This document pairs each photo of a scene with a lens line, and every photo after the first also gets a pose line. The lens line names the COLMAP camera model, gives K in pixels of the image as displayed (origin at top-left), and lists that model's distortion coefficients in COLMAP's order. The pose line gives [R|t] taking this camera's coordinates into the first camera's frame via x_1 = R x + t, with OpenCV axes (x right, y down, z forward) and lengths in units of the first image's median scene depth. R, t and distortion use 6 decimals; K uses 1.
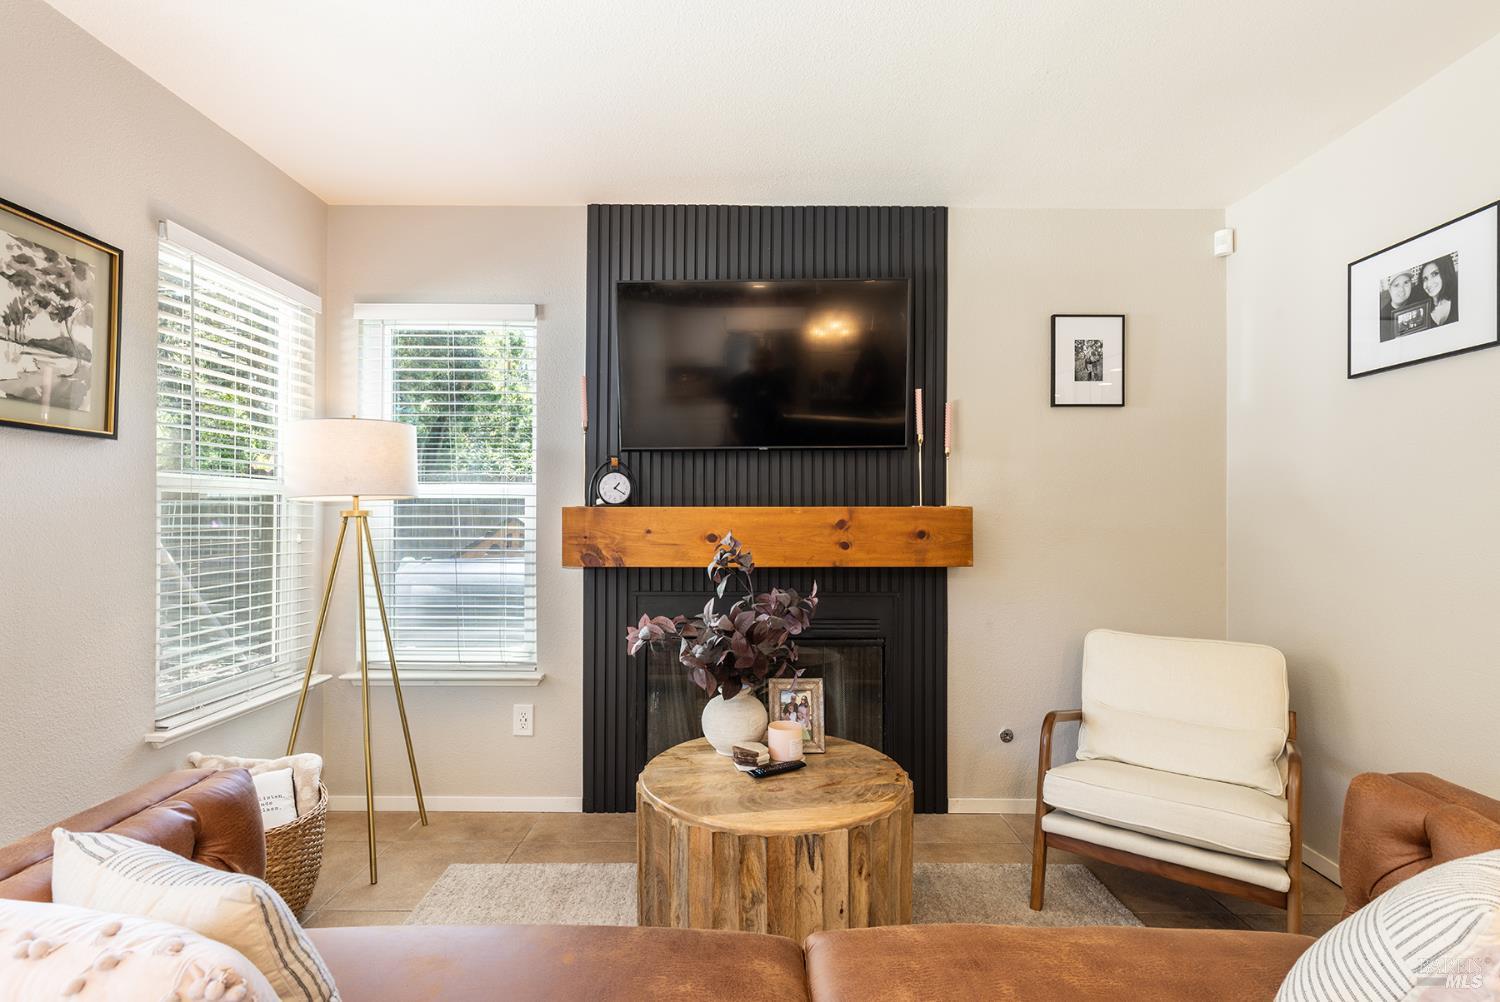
lens RADIAL K [[716.0, 0, 754.5], [0, 716.0, 510.1], [0, 0, 1]] dist [0.000651, -0.000303]
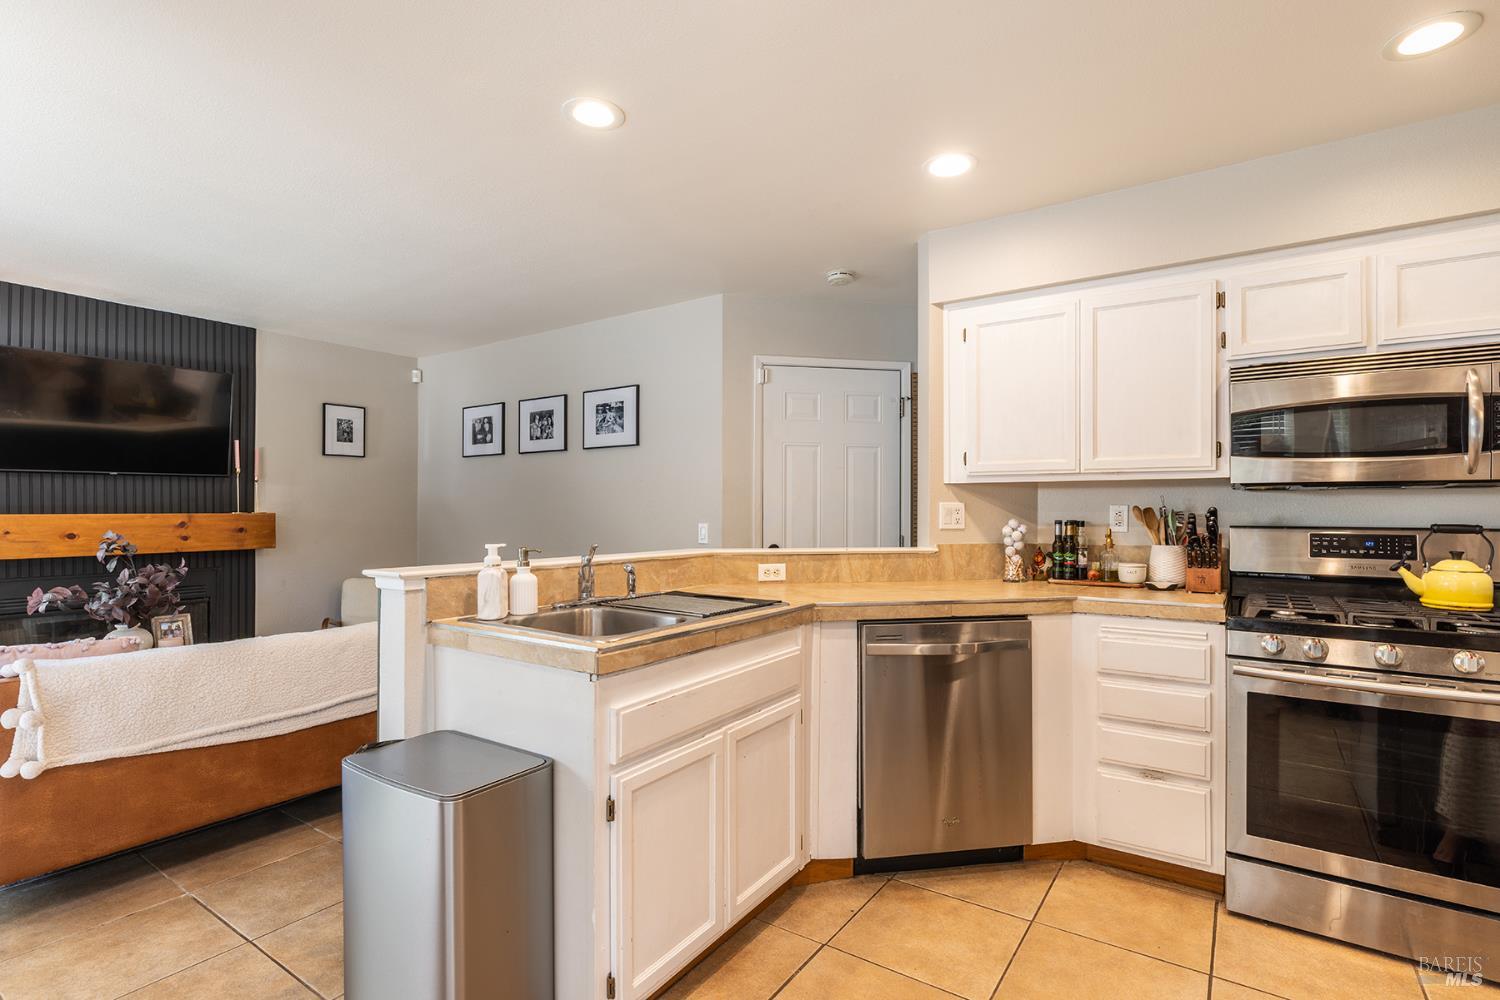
lens RADIAL K [[727.5, 0, 760.7], [0, 727.5, 506.7], [0, 0, 1]] dist [-0.002240, -0.000264]
pose [[0.562359, 0.000342, 0.826893, -0.472979], [-0.003172, 0.999993, 0.001744, -0.025704], [-0.826887, -0.003604, 0.562356, -0.924028]]
